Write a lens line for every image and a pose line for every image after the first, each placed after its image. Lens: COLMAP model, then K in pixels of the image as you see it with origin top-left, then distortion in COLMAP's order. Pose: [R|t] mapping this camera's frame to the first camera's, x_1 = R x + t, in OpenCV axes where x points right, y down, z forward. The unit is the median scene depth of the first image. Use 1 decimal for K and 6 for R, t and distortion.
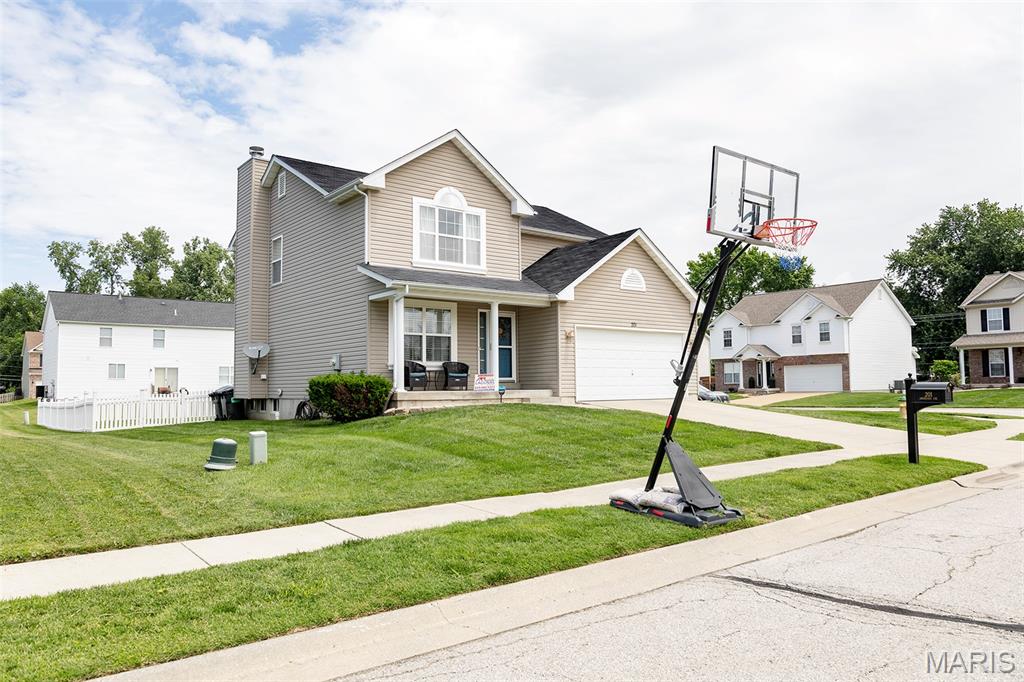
lens RADIAL K [[712.9, 0, 512.0], [0, 712.9, 341.0], [0, 0, 1]] dist [-0.009248, -0.002879]
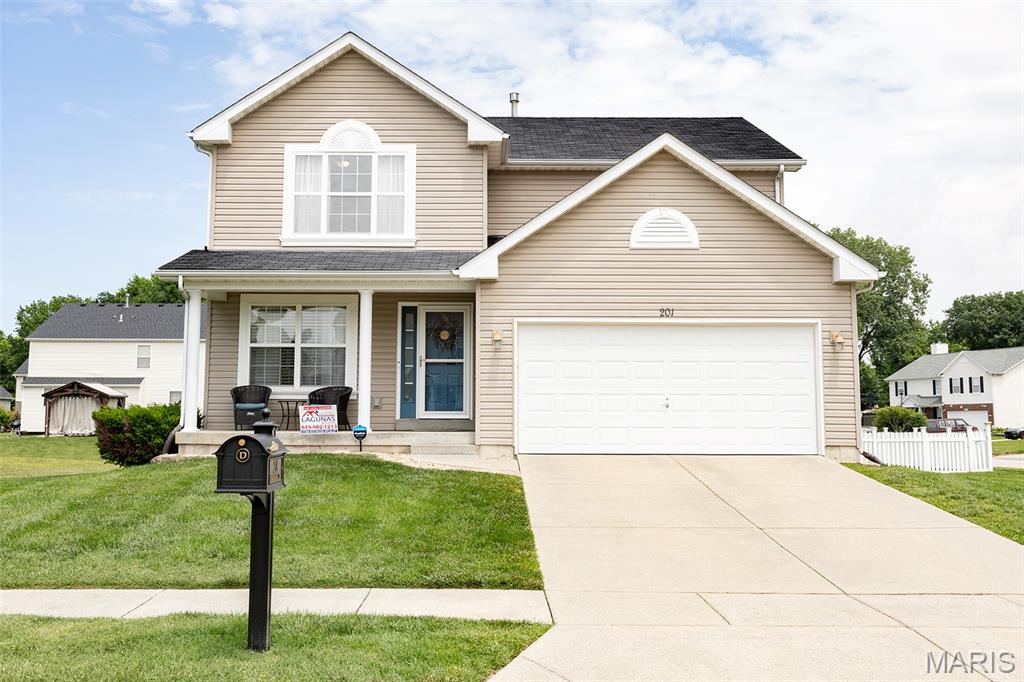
lens RADIAL K [[1001.6, 0, 482.5], [0, 1001.6, 299.7], [0, 0, 1]] dist [-0.004896, 0.003830]
pose [[0.786707, -0.063481, -0.614054, 0.555512], [0.028110, 0.997351, -0.067092, 0.014808], [0.616686, 0.035521, 0.786407, 0.346688]]
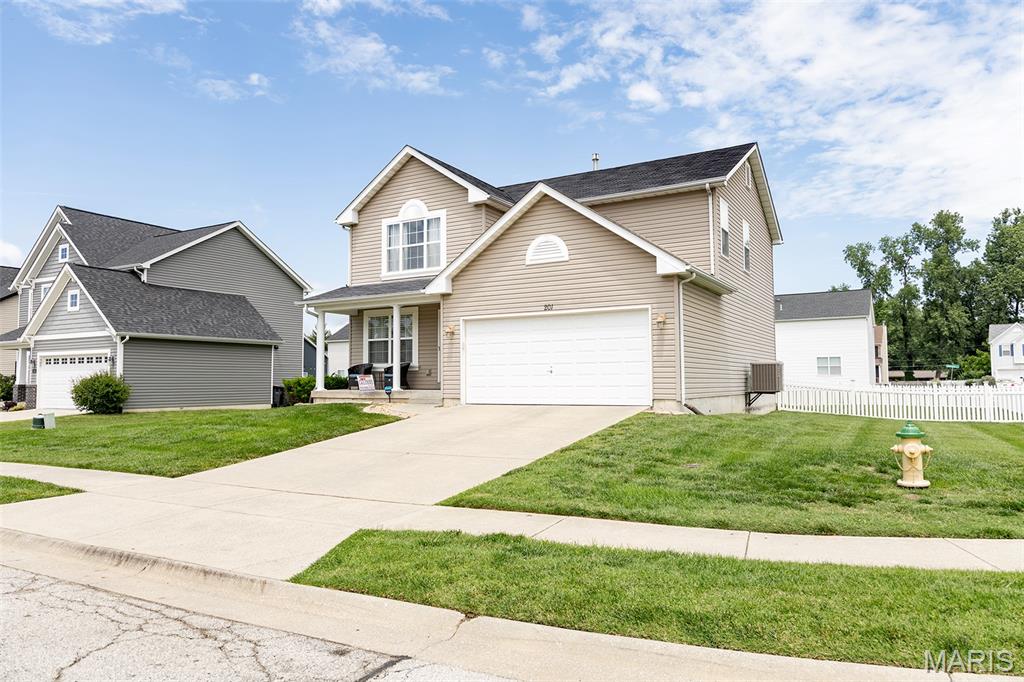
lens RADIAL K [[684.3, 0, 515.8], [0, 684.3, 336.9], [0, 0, 1]] dist [0.006431, -0.015315]
pose [[0.374537, -0.054598, -0.925603, 0.893285], [0.062859, 0.997463, -0.033402, 0.033454], [0.925079, -0.045673, 0.377019, 0.731041]]
